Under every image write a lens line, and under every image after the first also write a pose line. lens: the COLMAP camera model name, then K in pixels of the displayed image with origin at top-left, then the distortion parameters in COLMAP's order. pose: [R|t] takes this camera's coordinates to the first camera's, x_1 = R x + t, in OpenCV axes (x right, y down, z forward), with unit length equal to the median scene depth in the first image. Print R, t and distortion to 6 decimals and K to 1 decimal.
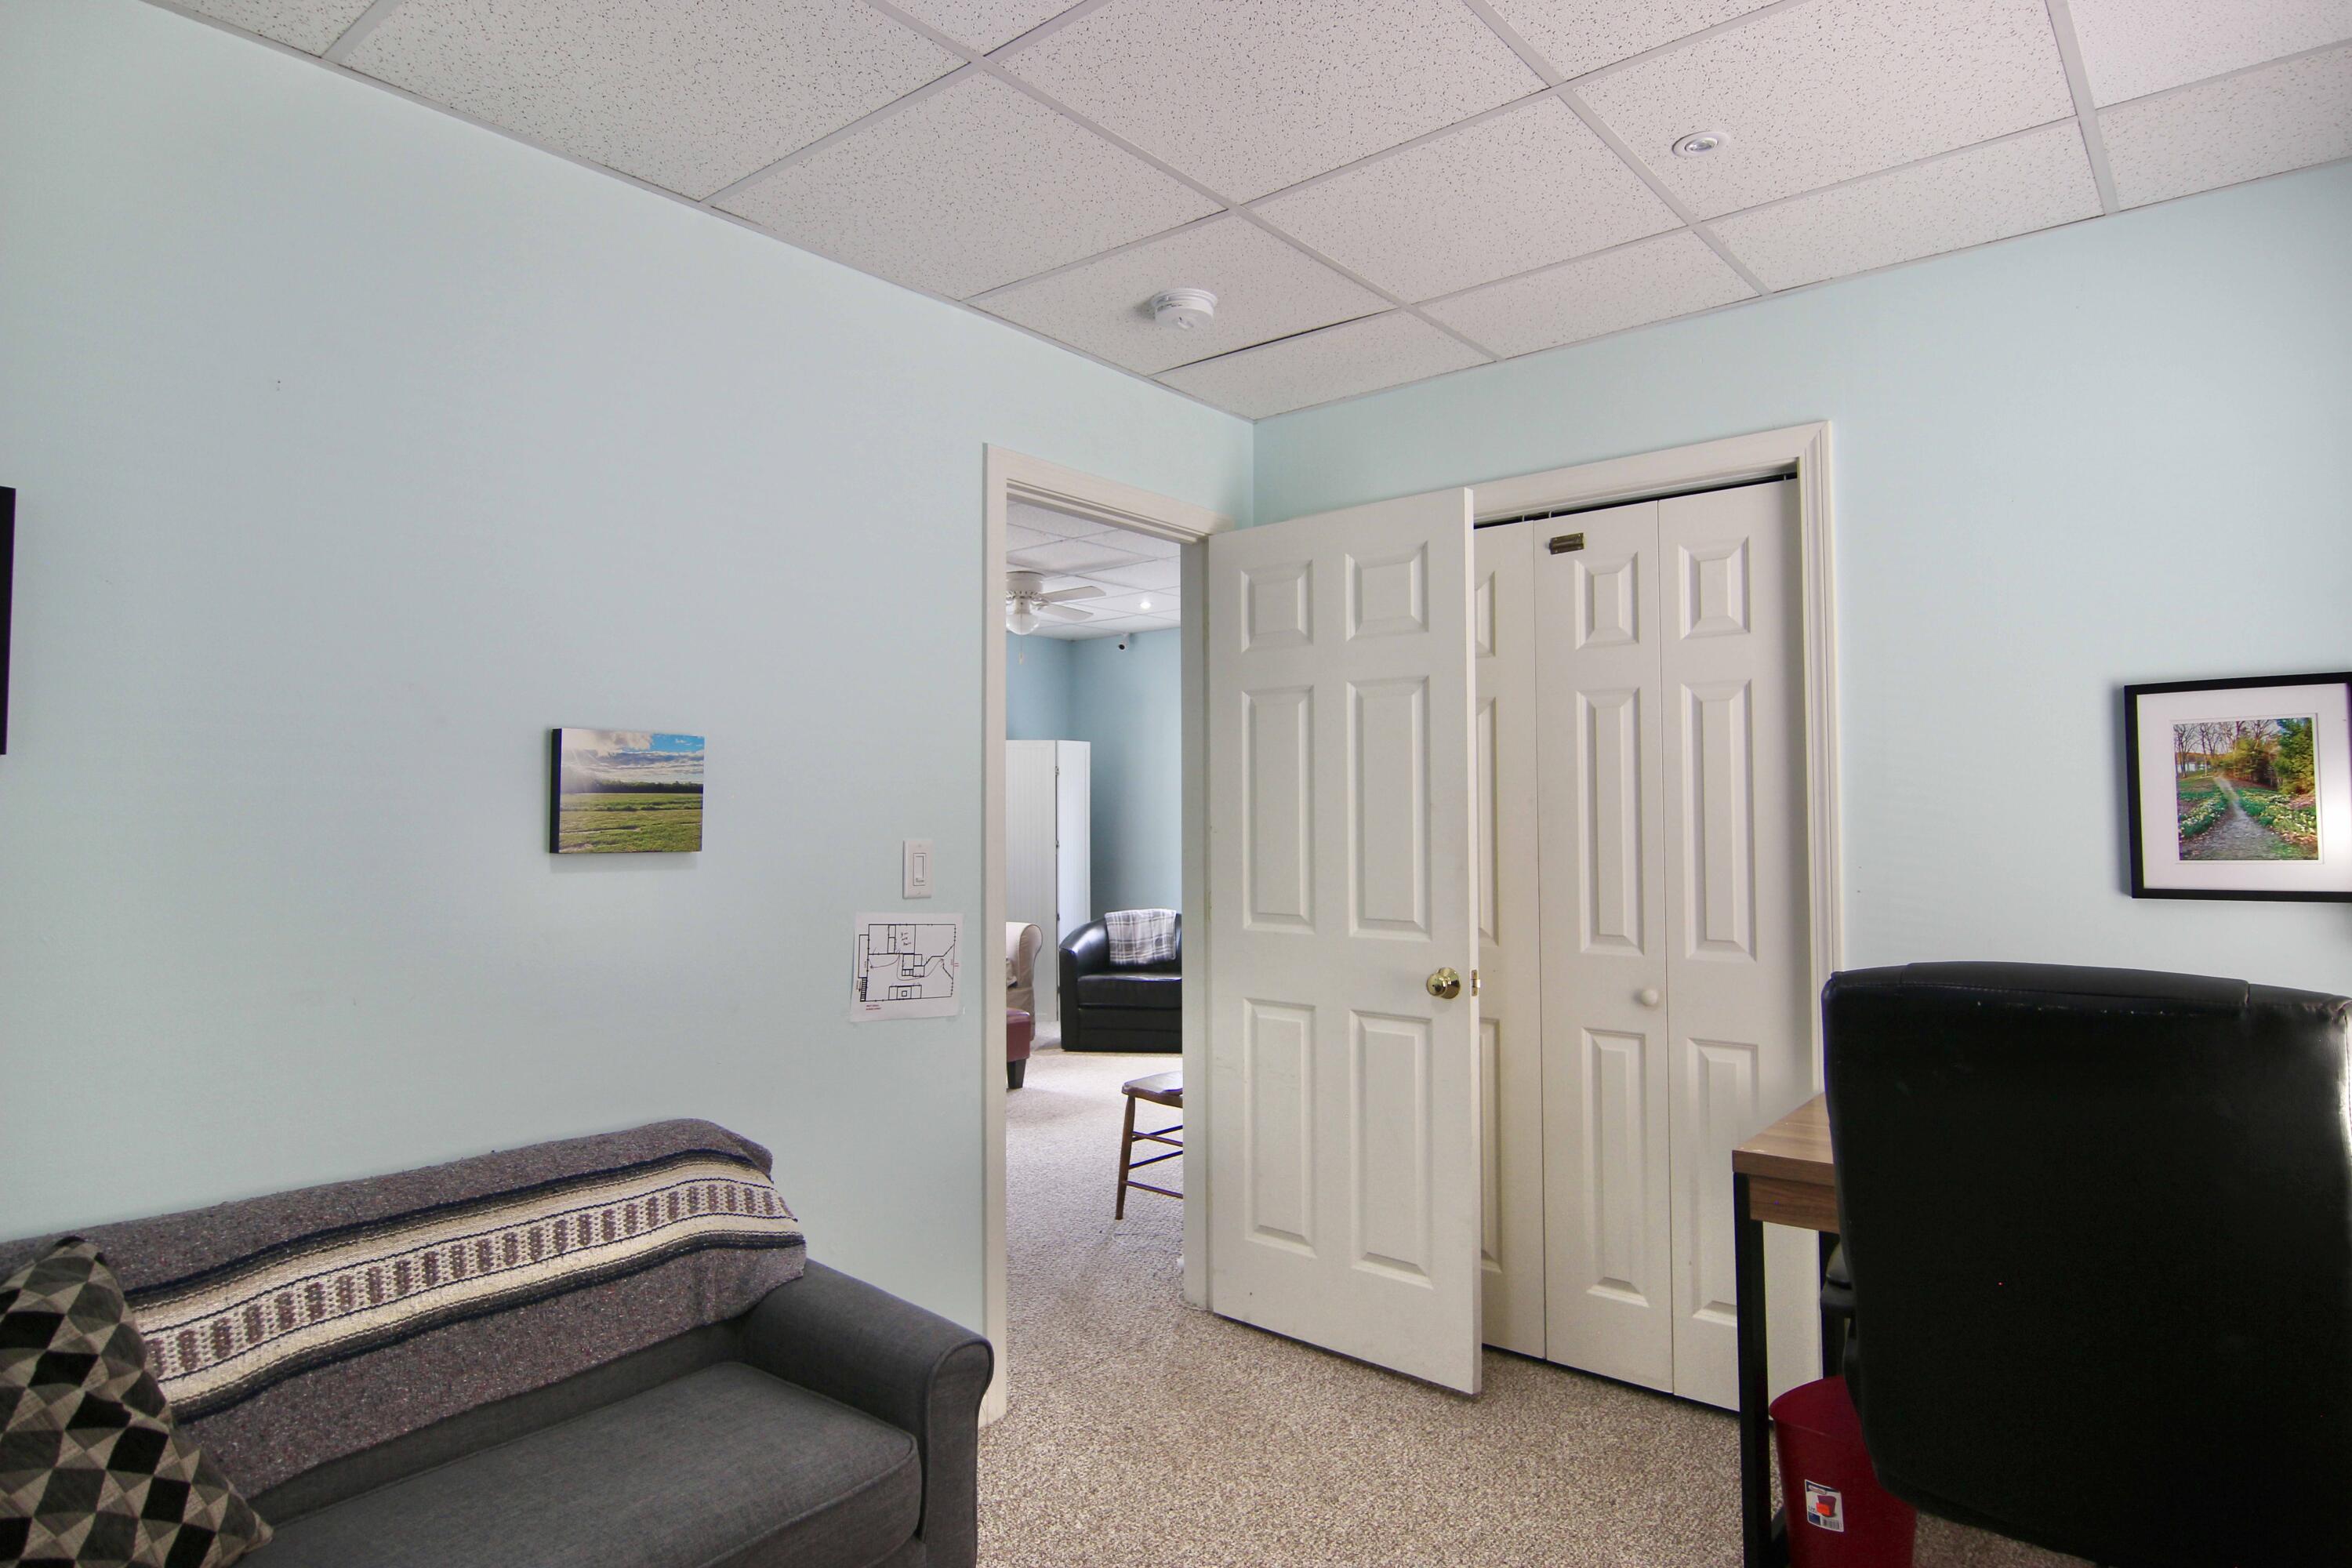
lens RADIAL K [[1327.4, 0, 1173.1], [0, 1327.4, 779.7], [0, 0, 1]] dist [-0.000370, -0.016568]
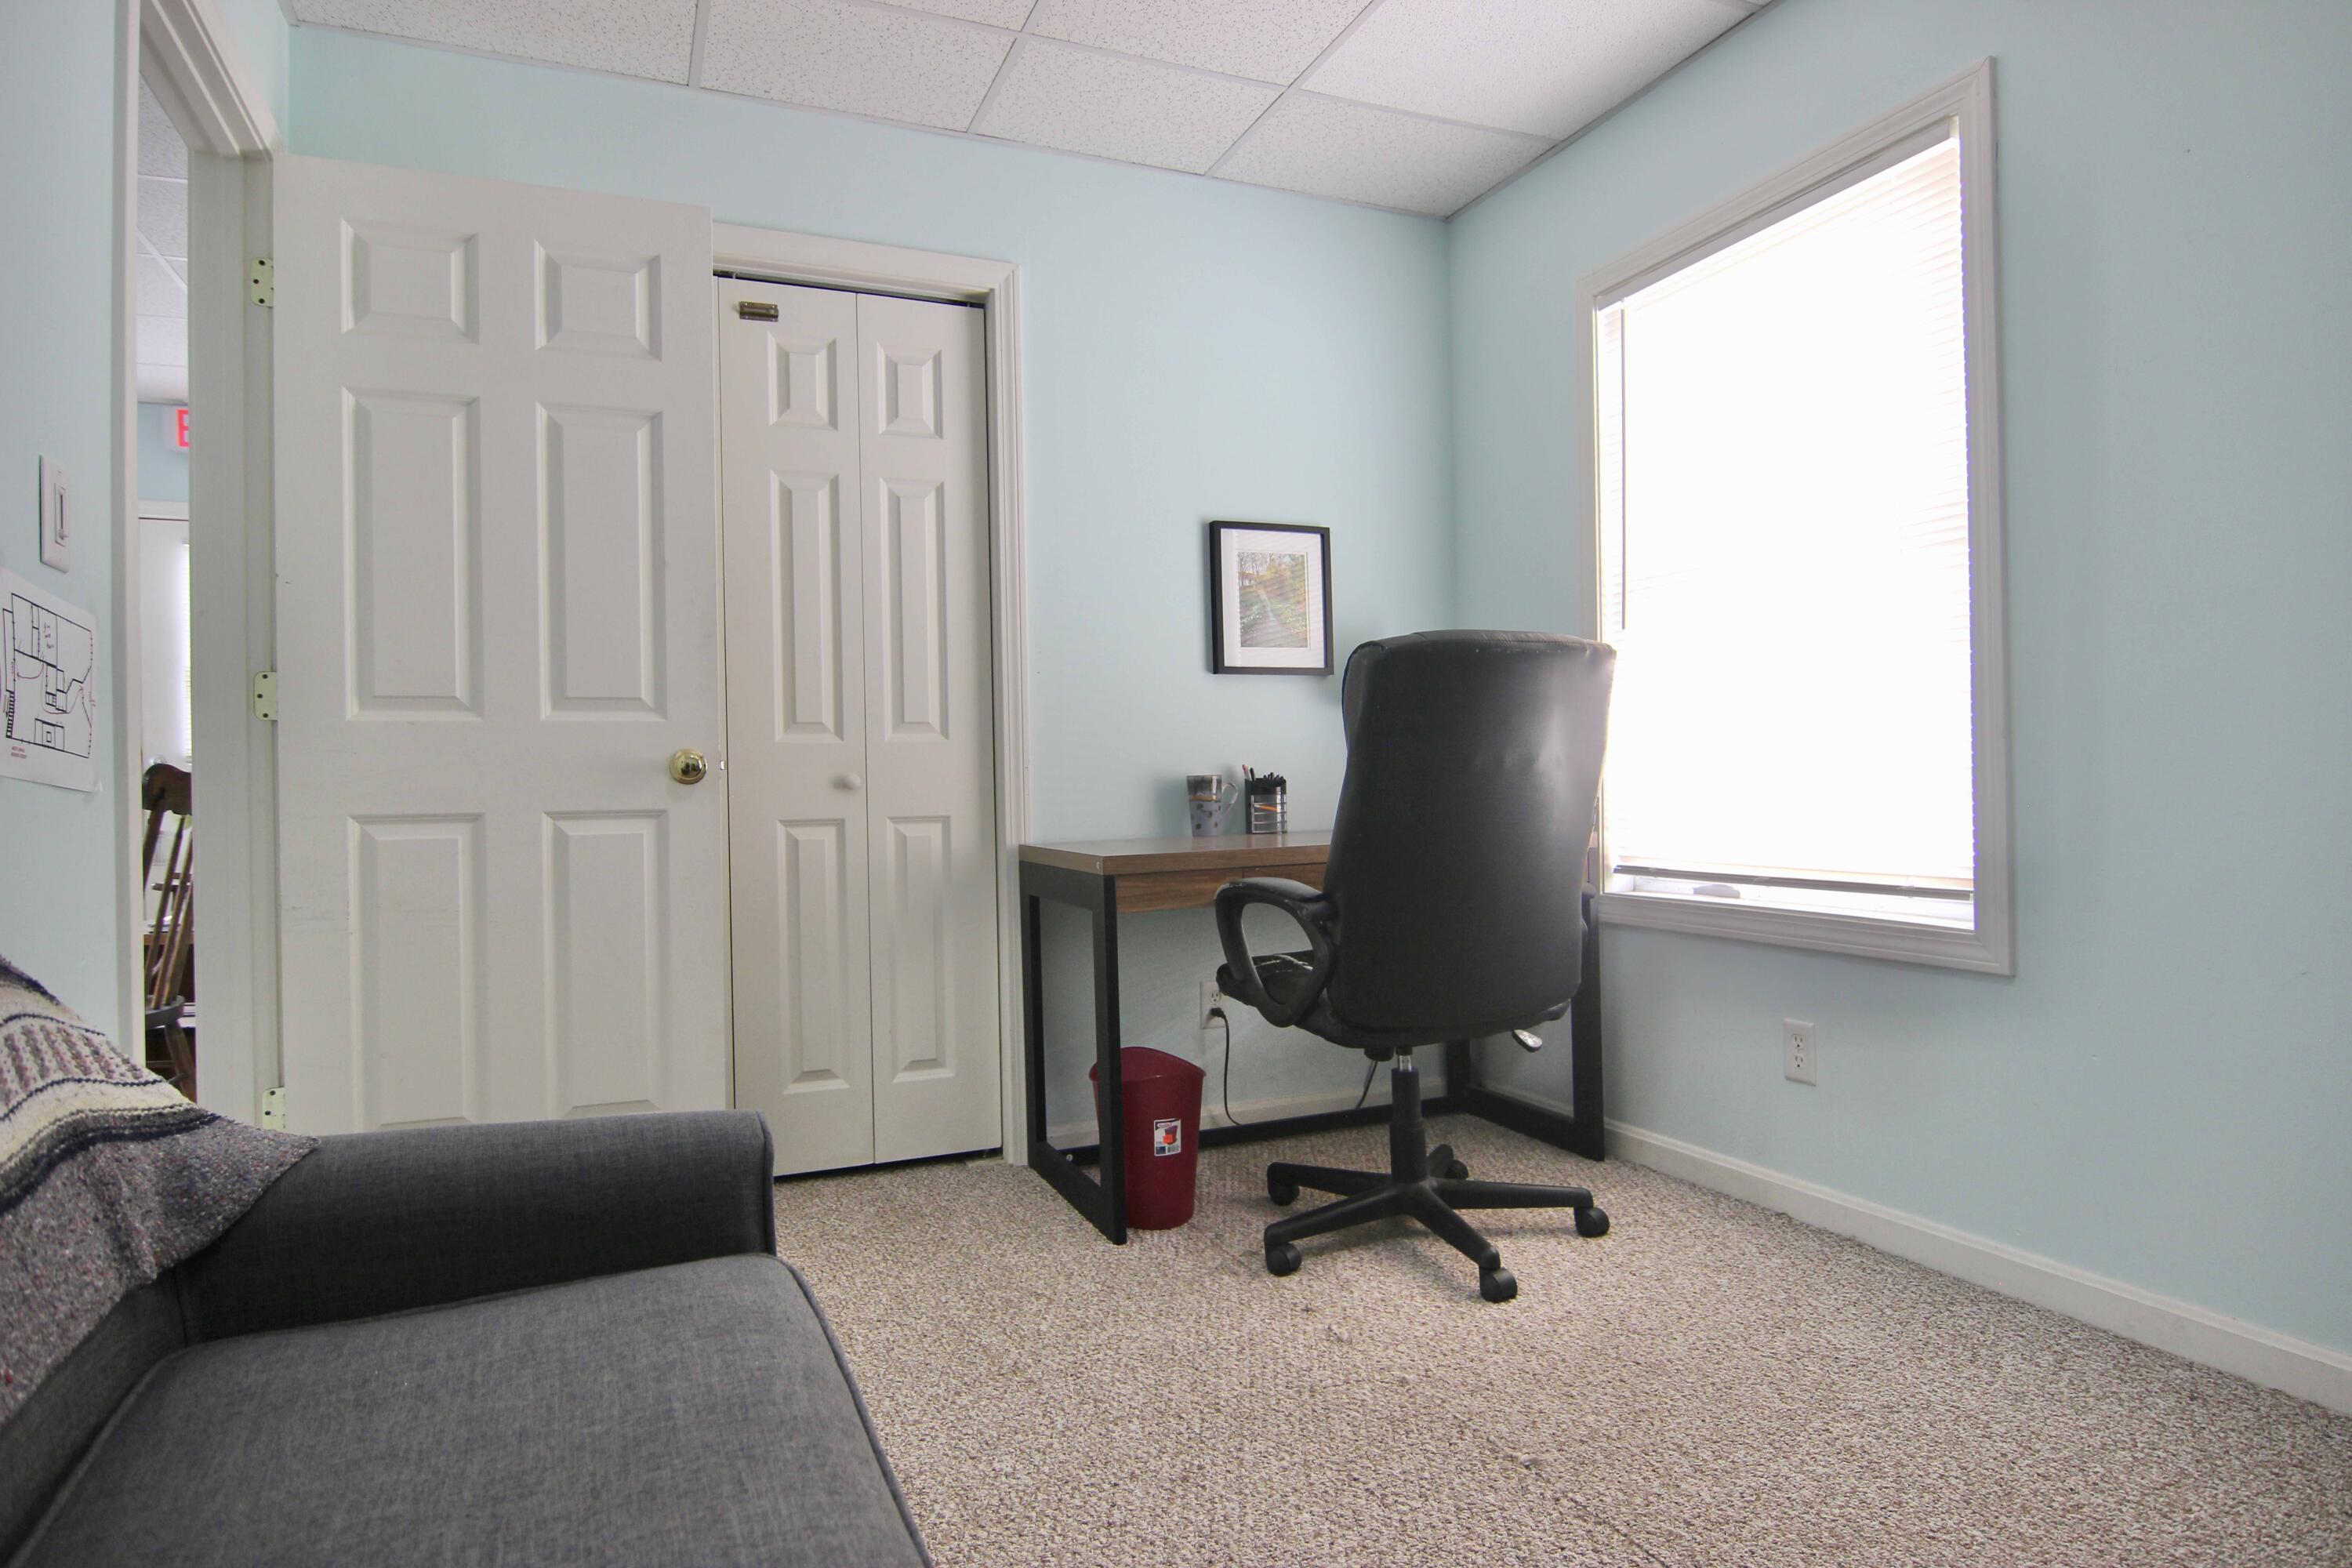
lens RADIAL K [[1327.4, 0, 1173.1], [0, 1327.4, 779.7], [0, 0, 1]] dist [-0.000370, -0.016568]
pose [[0.455513, 0.002440, 0.890226, -0.458460], [-0.009530, 0.999952, 0.002136, 0.168658], [-0.890178, -0.009456, 0.455514, 0.341198]]
